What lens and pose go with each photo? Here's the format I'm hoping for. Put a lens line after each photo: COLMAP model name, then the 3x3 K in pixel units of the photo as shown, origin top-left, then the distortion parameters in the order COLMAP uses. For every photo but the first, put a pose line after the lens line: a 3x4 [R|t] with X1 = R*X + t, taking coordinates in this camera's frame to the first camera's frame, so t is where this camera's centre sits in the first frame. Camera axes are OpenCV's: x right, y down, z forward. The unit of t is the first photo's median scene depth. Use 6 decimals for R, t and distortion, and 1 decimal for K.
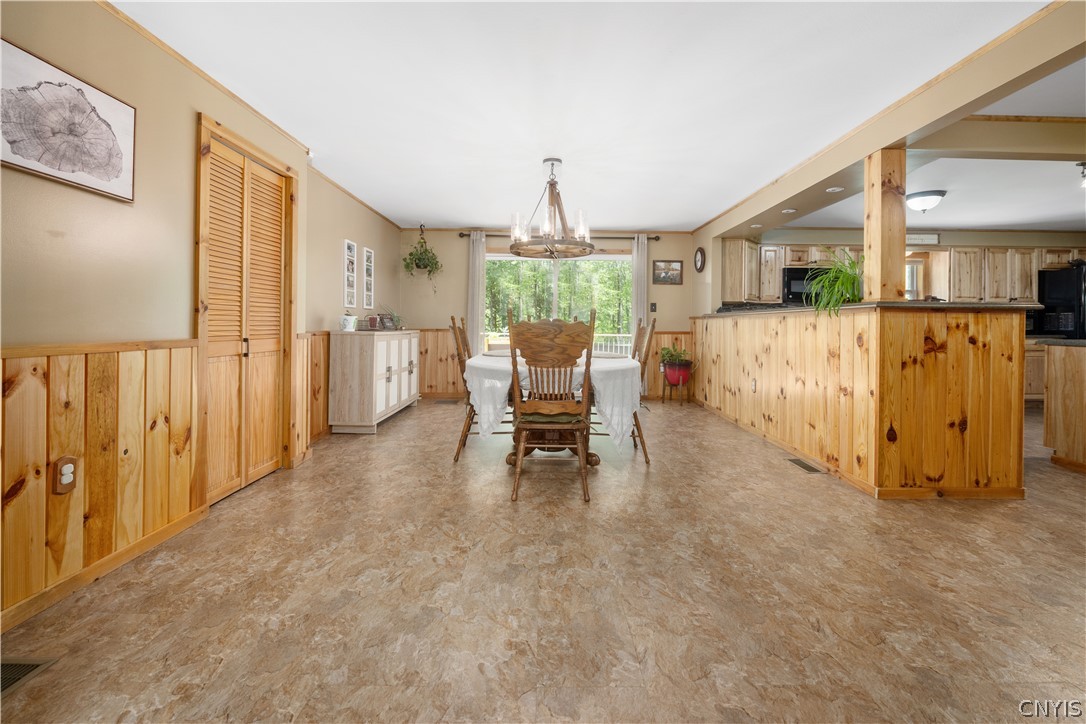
lens RADIAL K [[449.2, 0, 555.1], [0, 449.2, 324.1], [0, 0, 1]] dist [-0.010217, -0.001376]
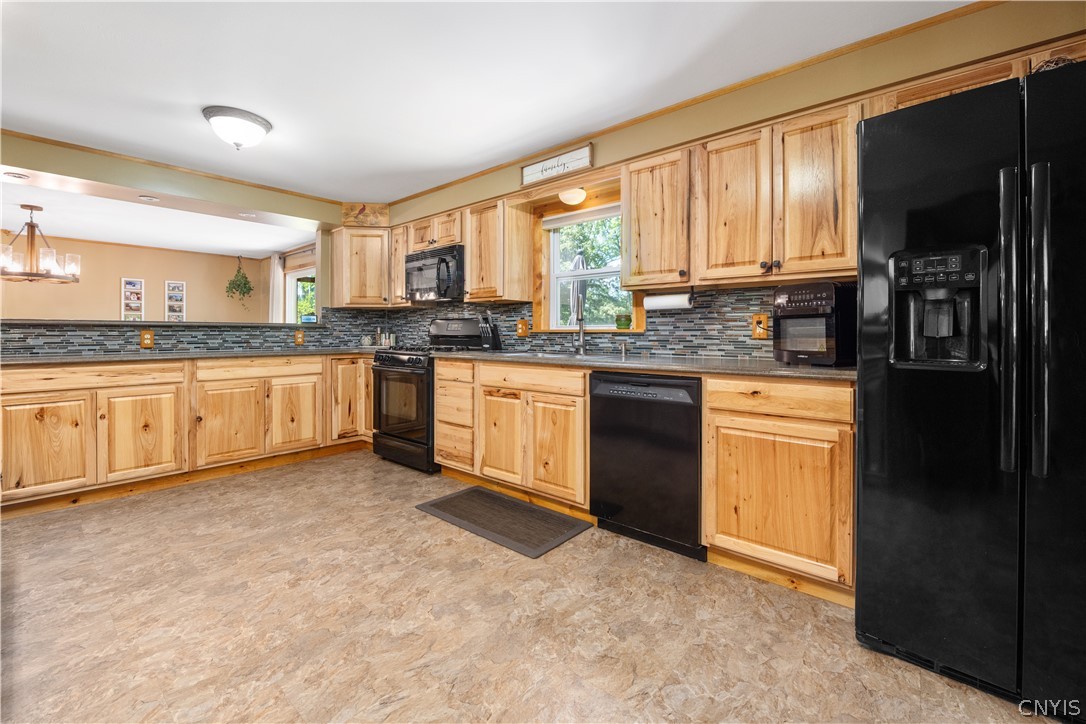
lens RADIAL K [[449.2, 0, 553.3], [0, 449.2, 337.3], [0, 0, 1]] dist [-0.010217, -0.001376]
pose [[0.759059, 0.001851, -0.651019, 1.136937], [0.007921, 0.999896, 0.012079, -0.003013], [0.650973, -0.014325, 0.758966, 0.607485]]
